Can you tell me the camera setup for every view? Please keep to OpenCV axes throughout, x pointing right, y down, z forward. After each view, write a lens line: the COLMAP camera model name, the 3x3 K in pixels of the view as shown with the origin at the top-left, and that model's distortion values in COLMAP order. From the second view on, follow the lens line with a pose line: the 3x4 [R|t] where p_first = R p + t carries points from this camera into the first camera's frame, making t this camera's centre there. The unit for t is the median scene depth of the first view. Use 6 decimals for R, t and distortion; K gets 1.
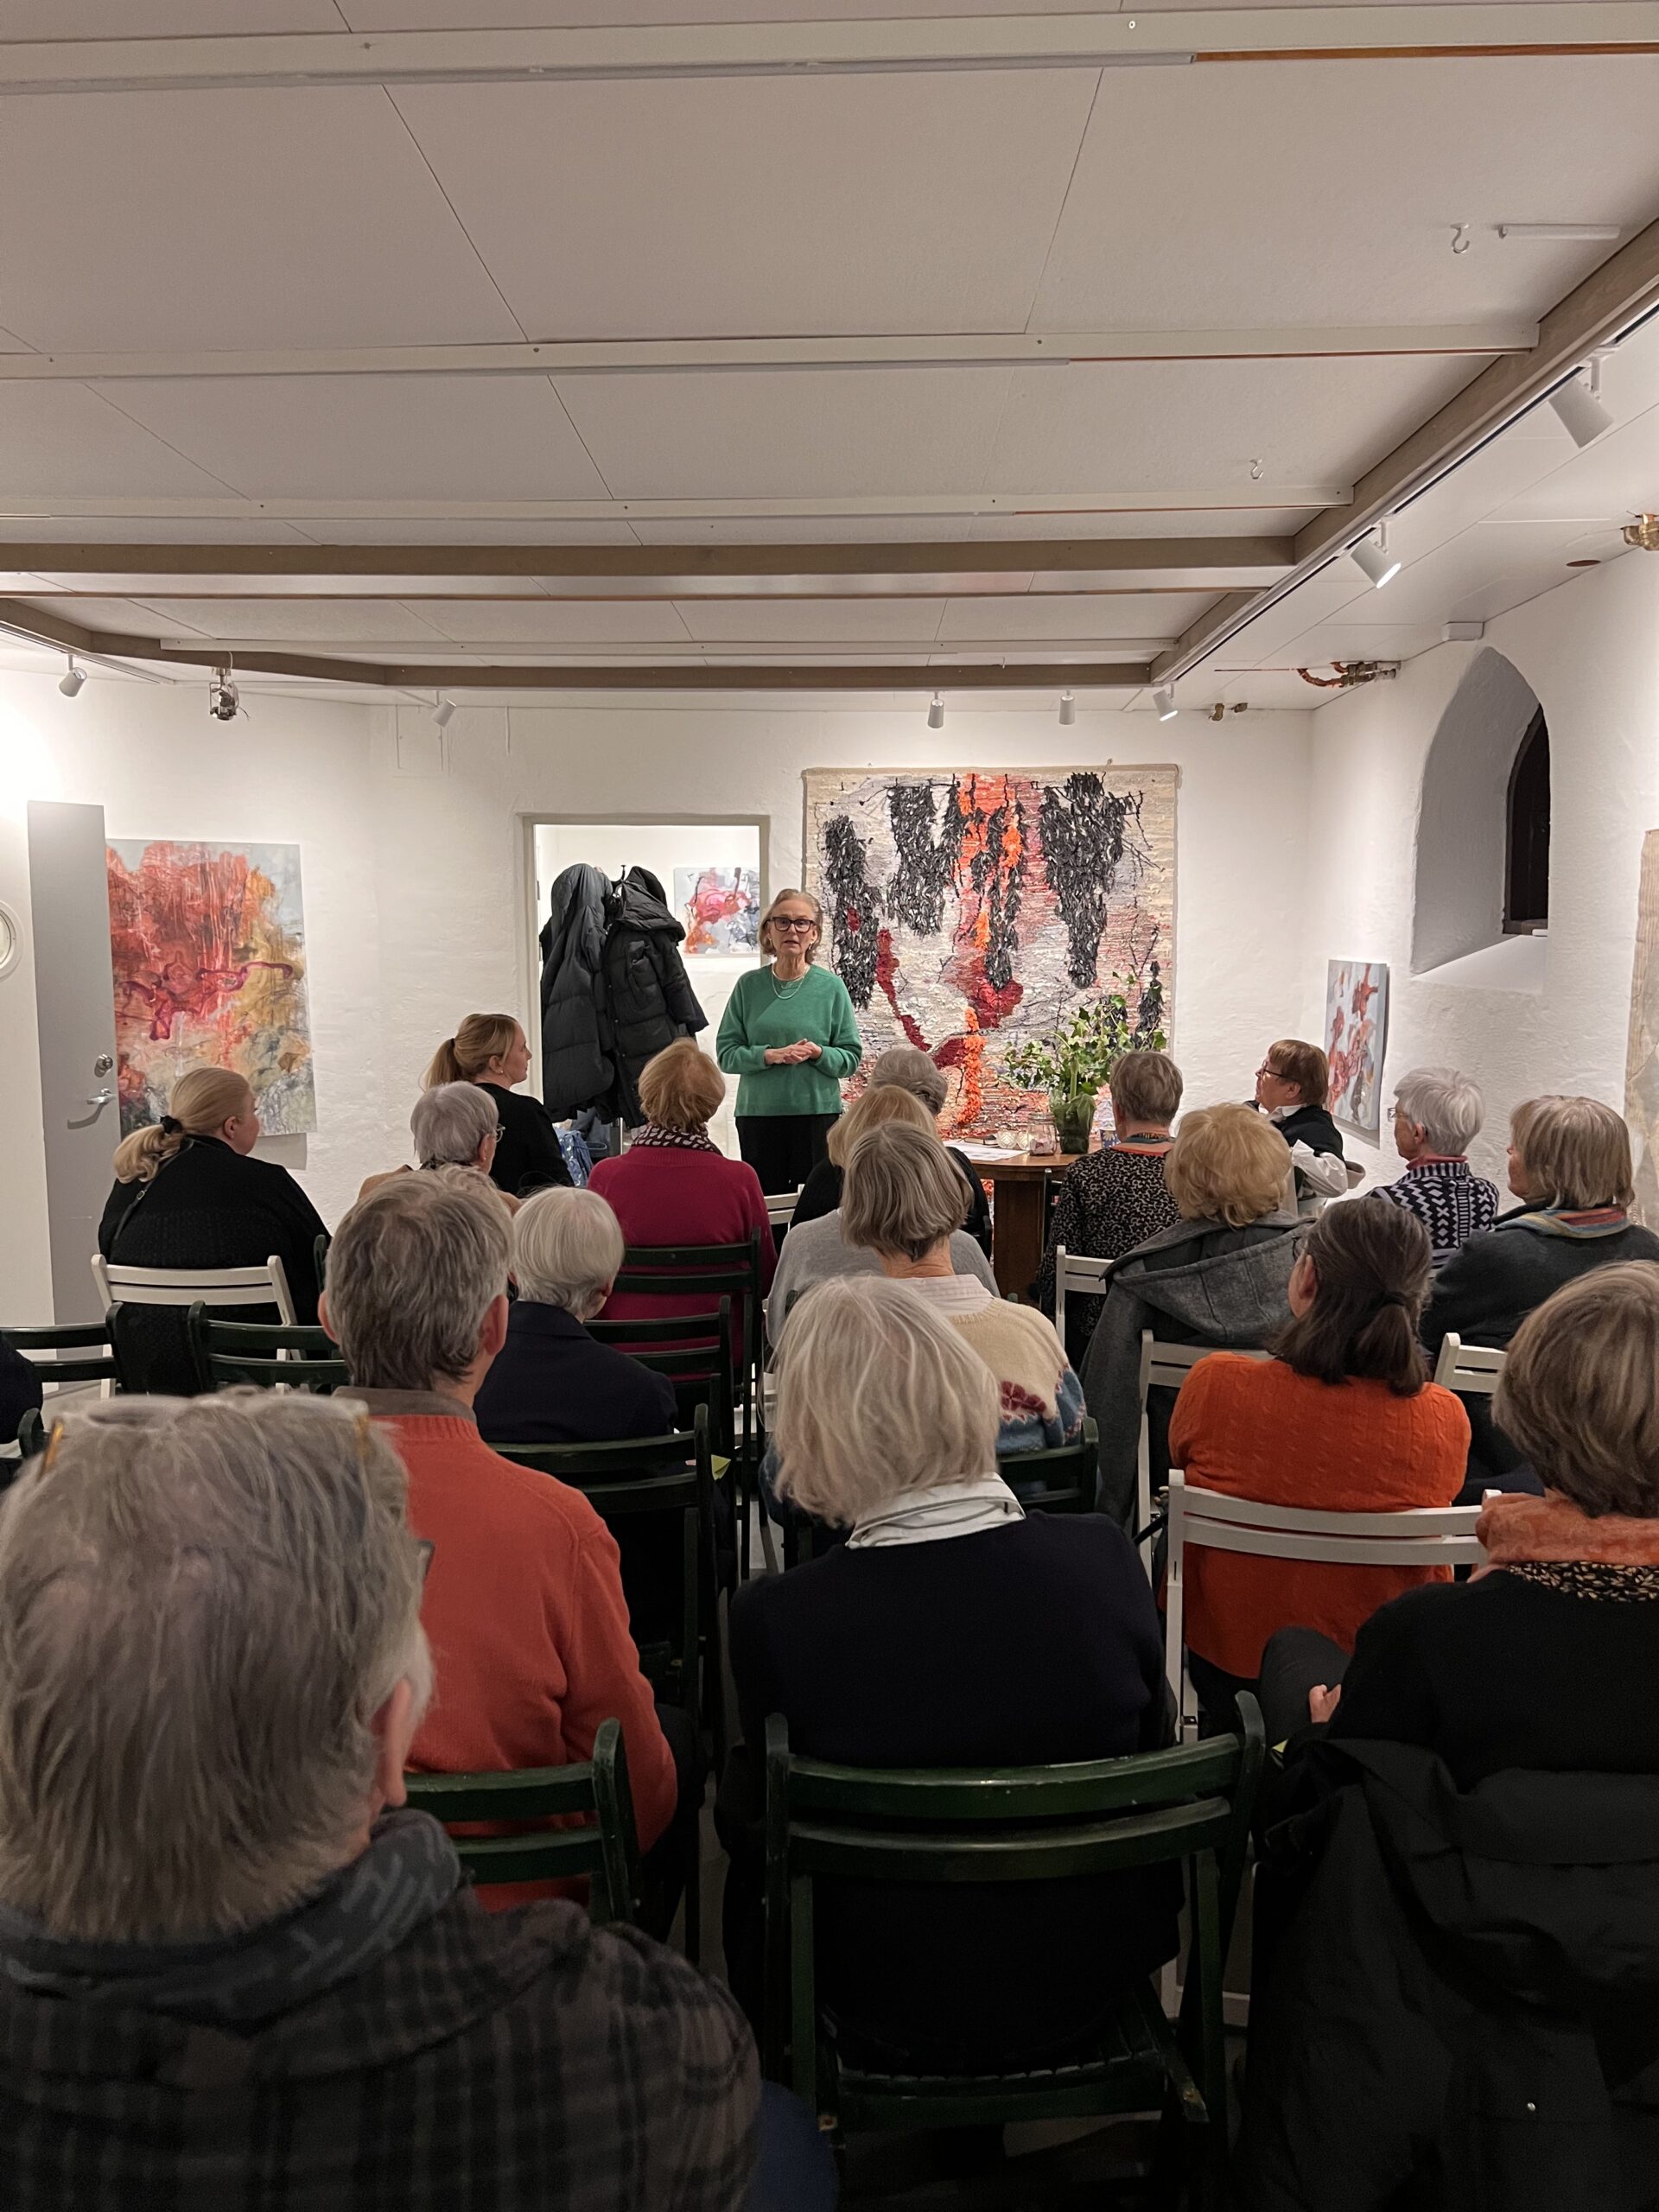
lens RADIAL K [[1612.8, 0, 831.2], [0, 1612.8, 1113.4], [0, 0, 1]] dist [0.011223, -0.000028]
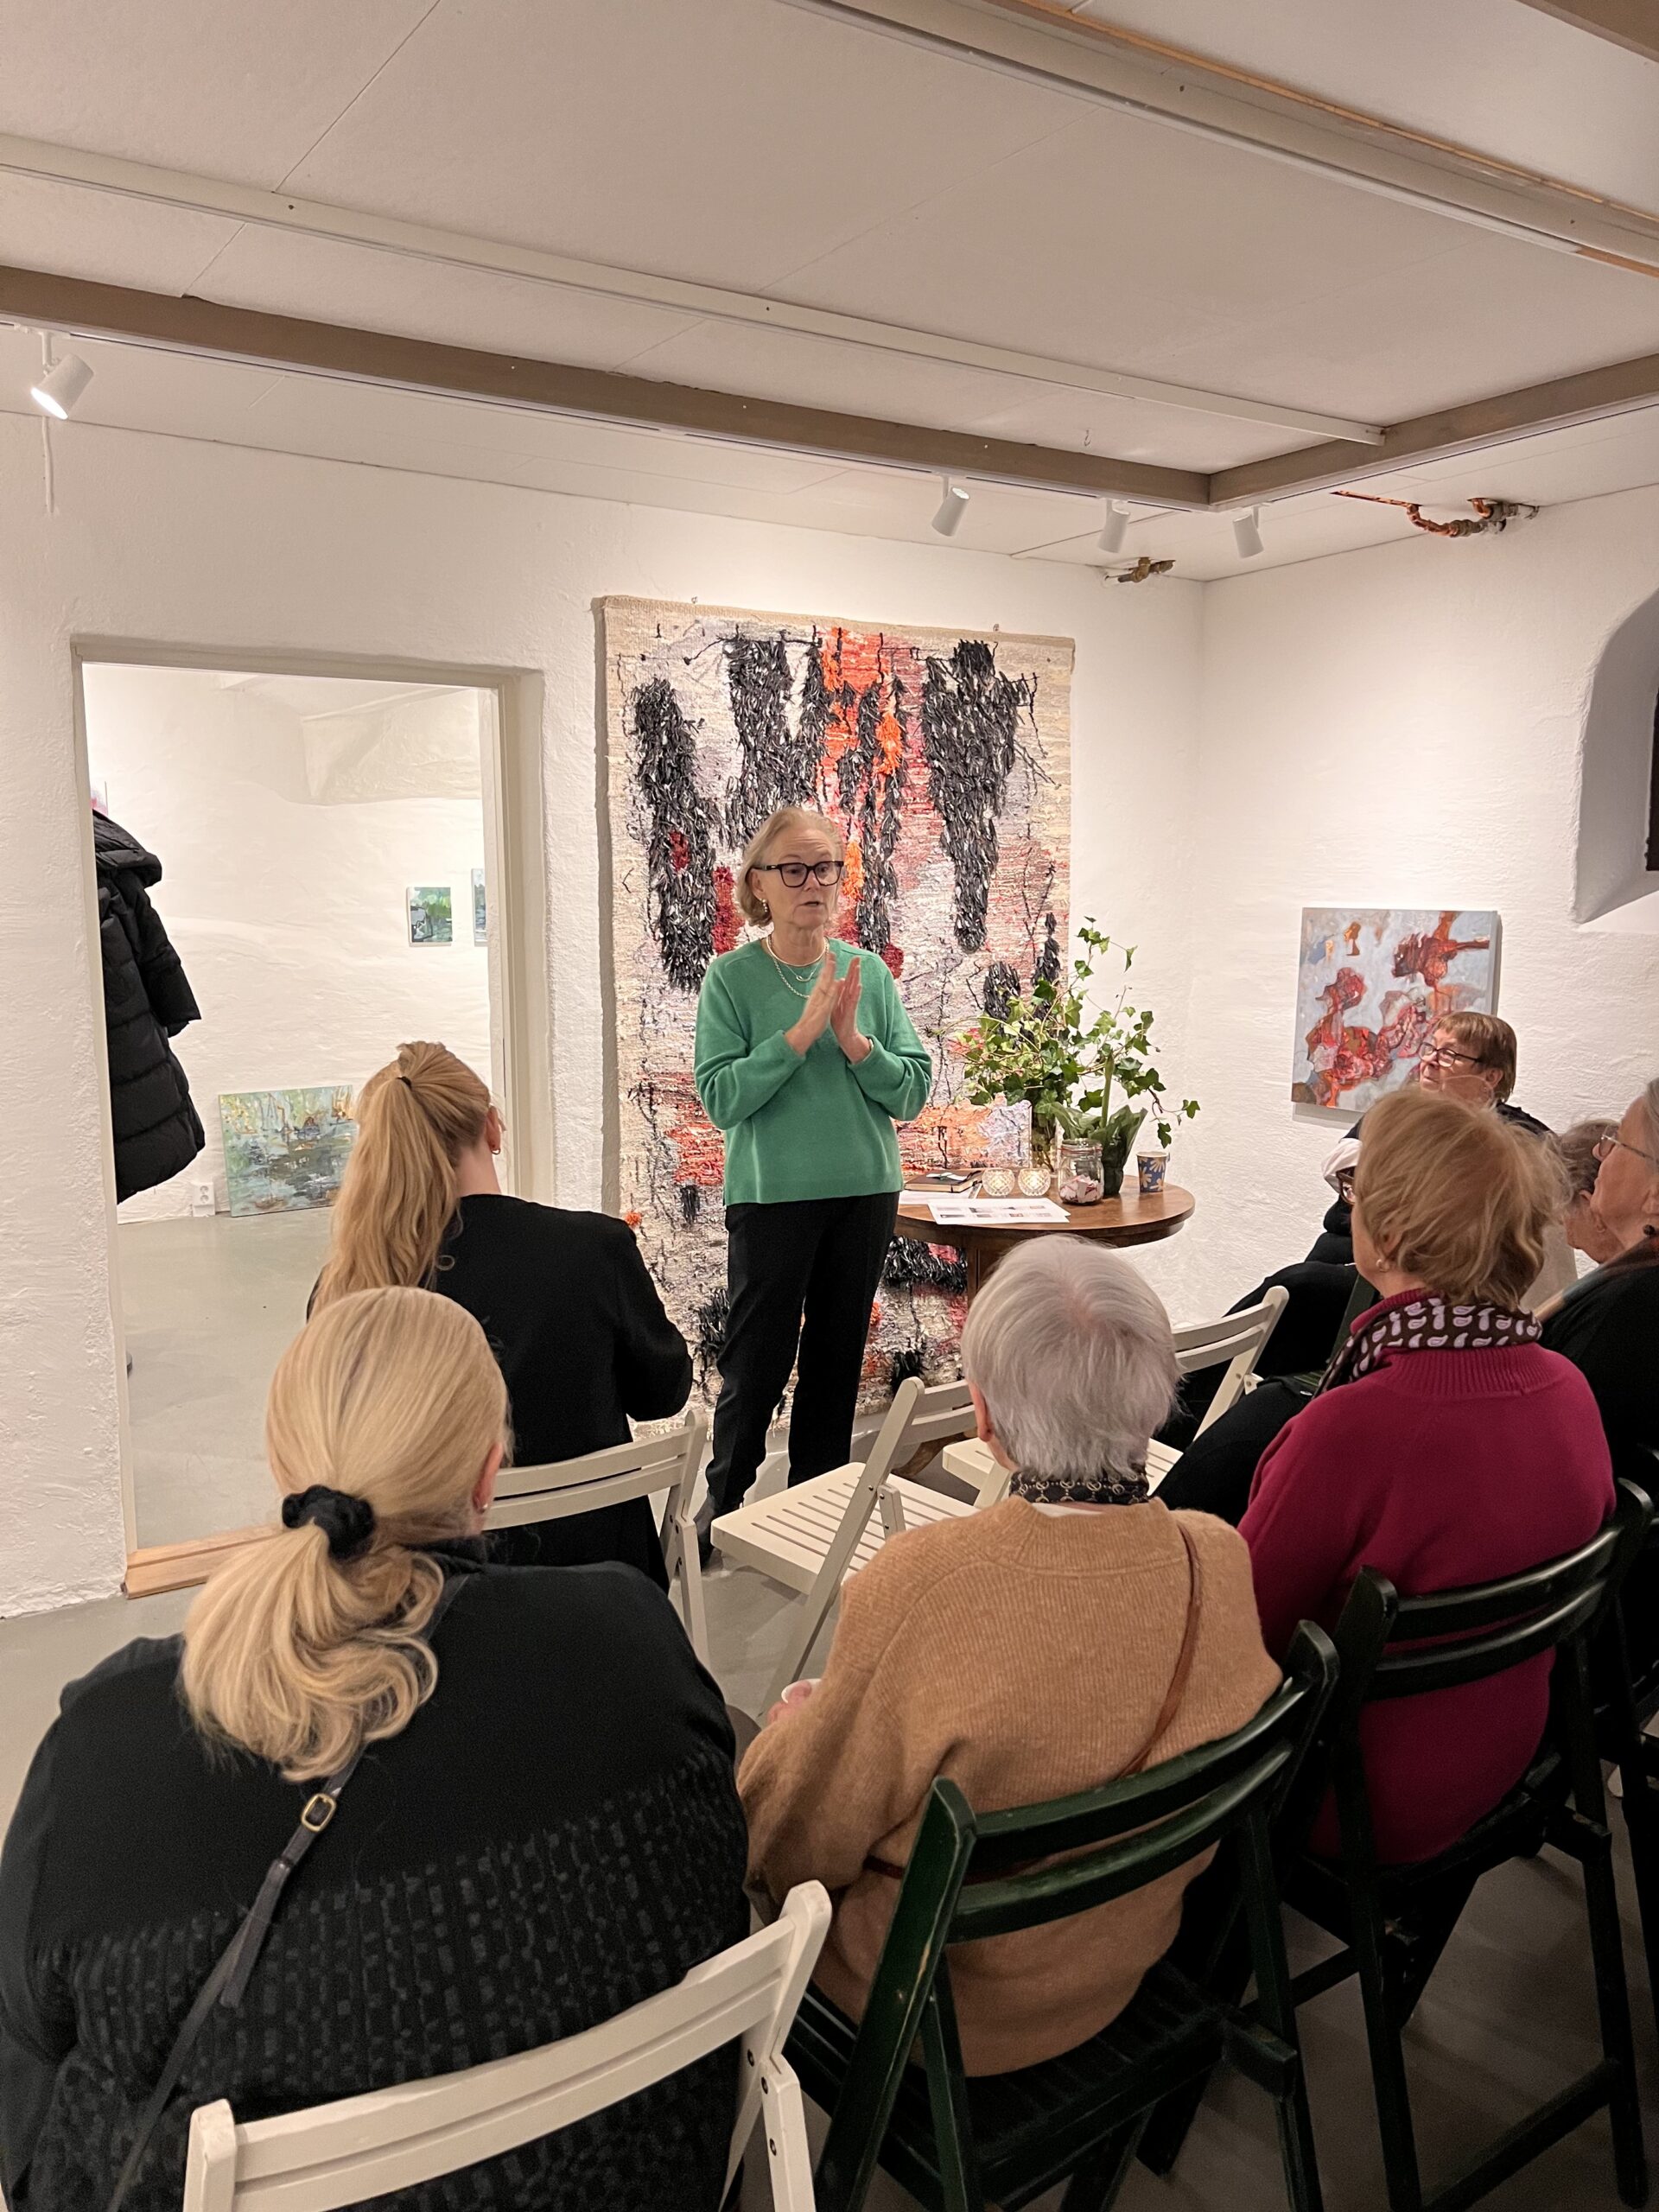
lens RADIAL K [[1686.0, 0, 838.8], [0, 1686.0, 1127.3], [0, 0, 1]] dist [0.048967, -0.065024]
pose [[0.824377, -0.078932, 0.560511, -0.311536], [0.063238, 0.996873, 0.047374, -0.040726], [-0.562498, -0.003608, 0.826791, 0.428400]]
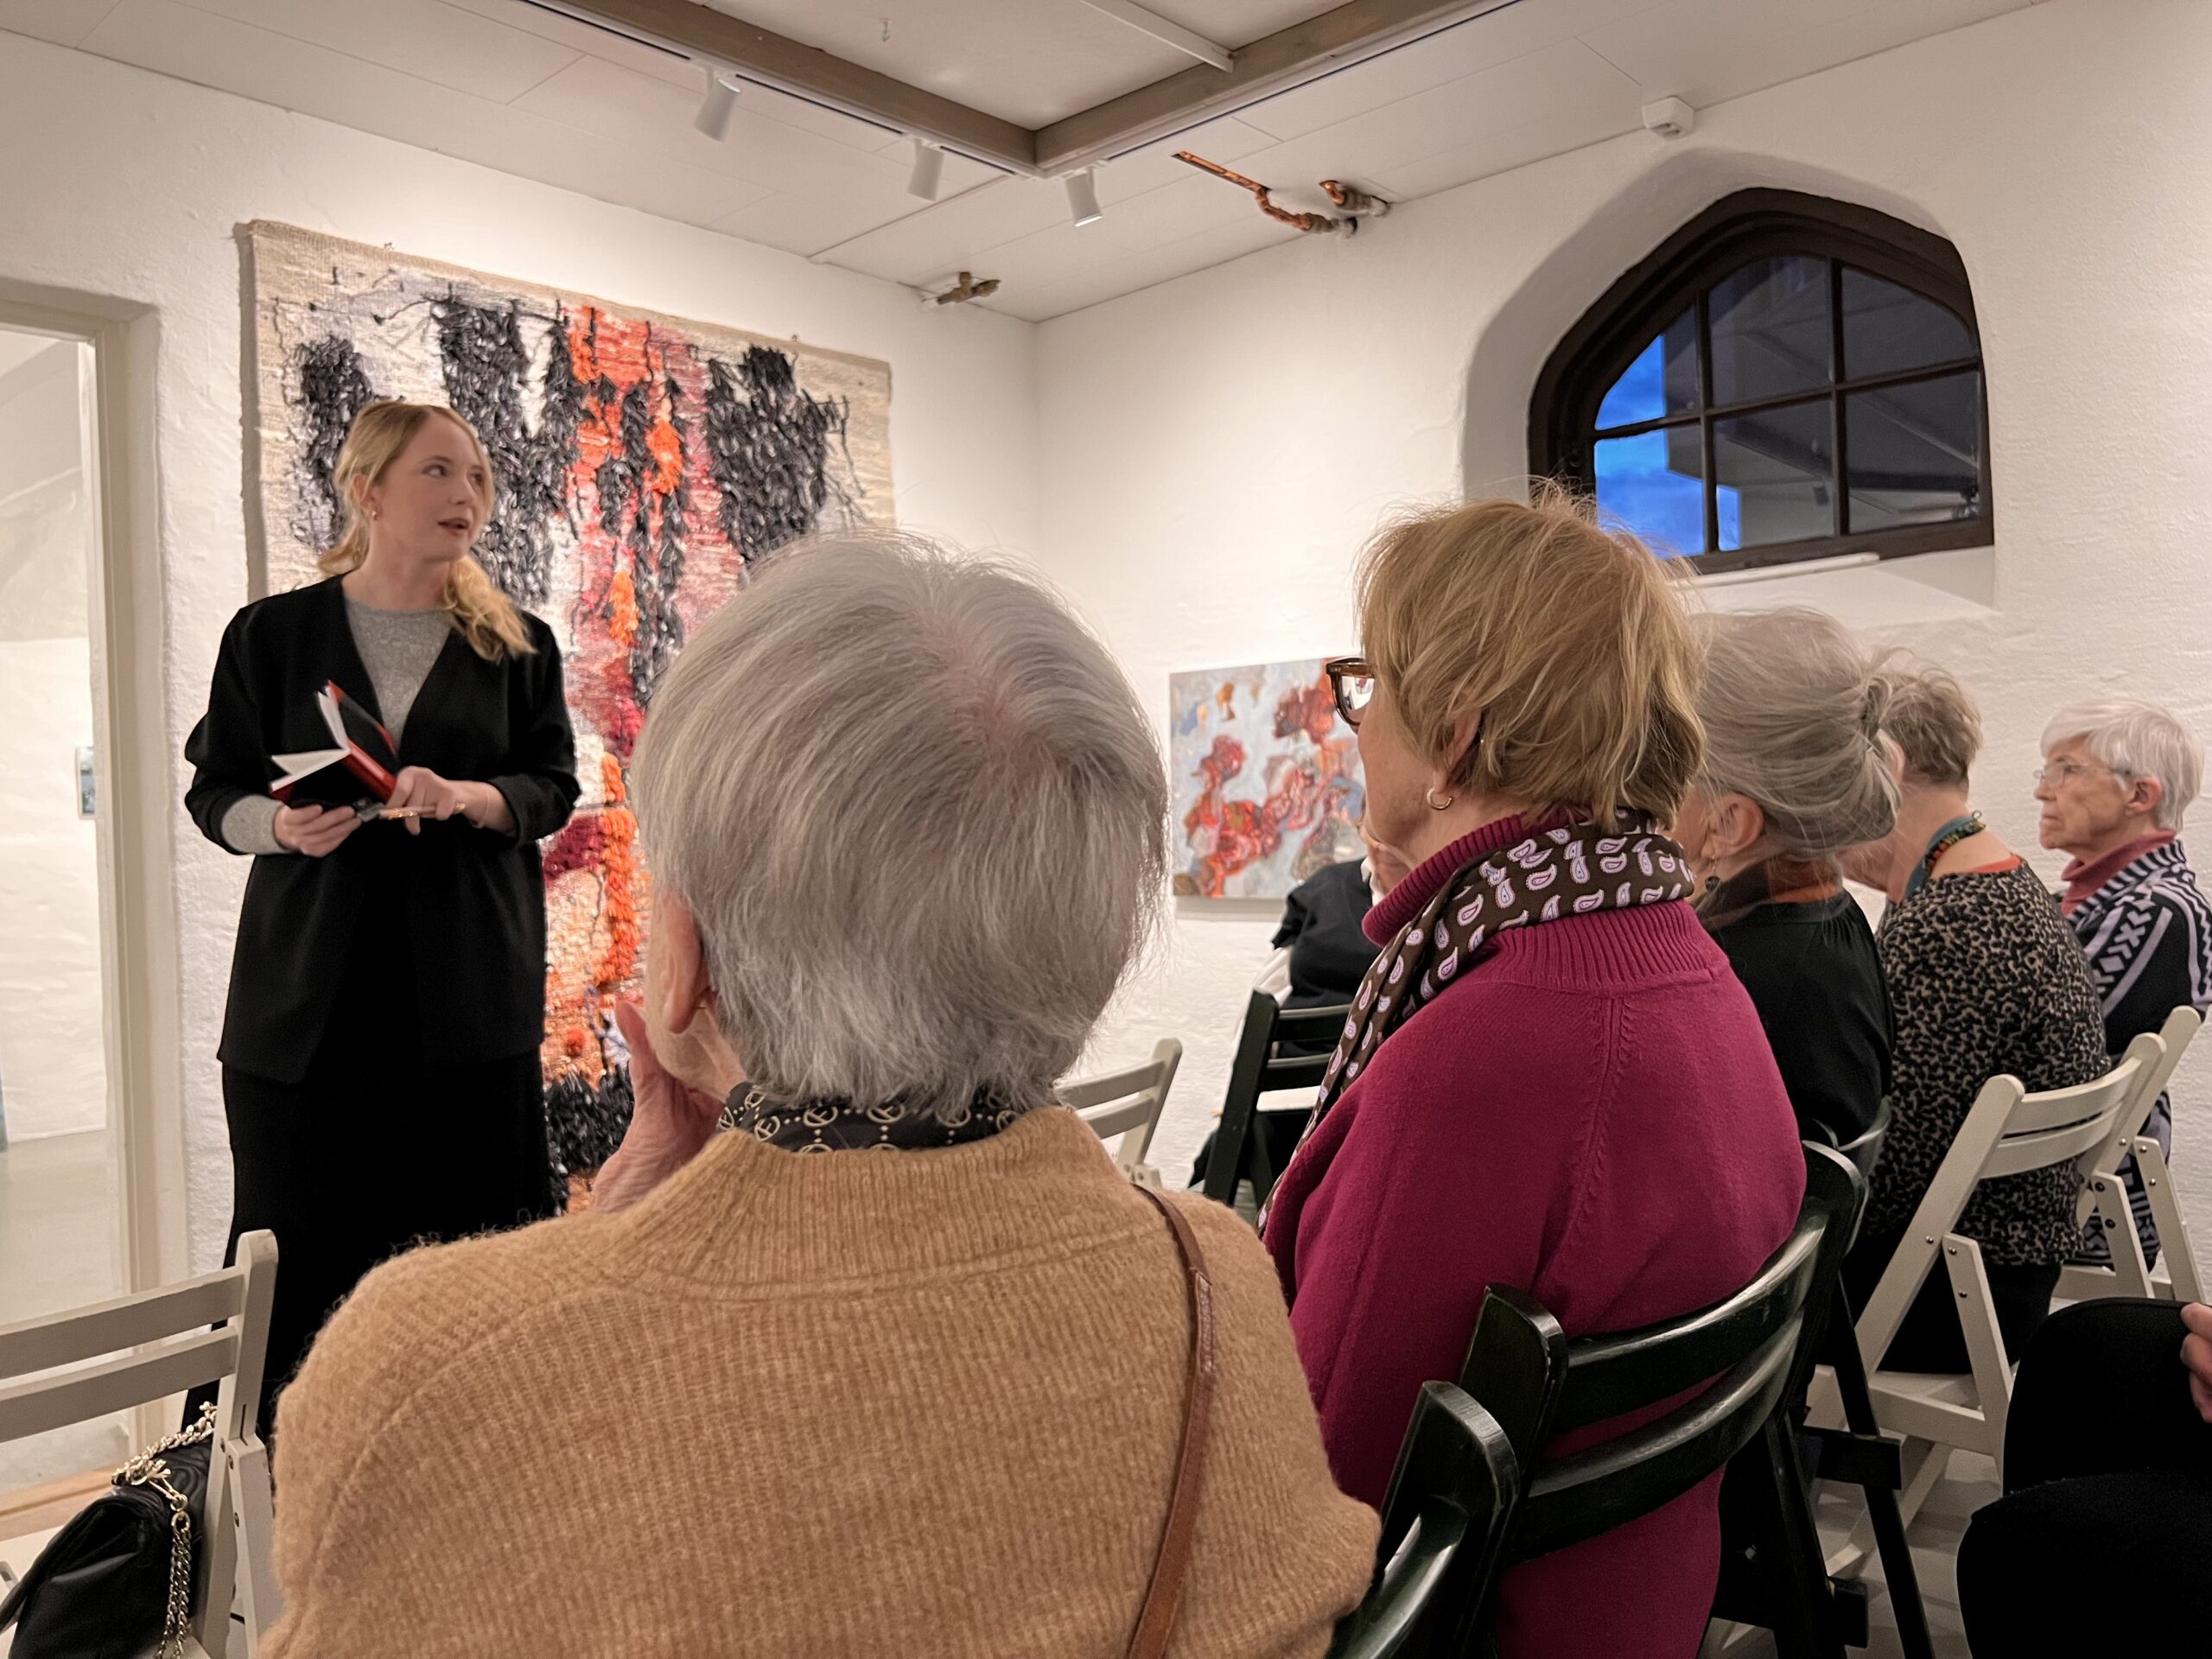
lens RADIAL K [[1686.0, 0, 1129.5], [0, 1686.0, 829.3], [0, 0, 1]] dist [0.048967, -0.065024]
pose [[0.649351, -0.021112, 0.760196, -0.219480], [0.117201, 0.990451, -0.072605, 0.017382], [-0.751403, 0.136241, 0.645625, 0.533434]]
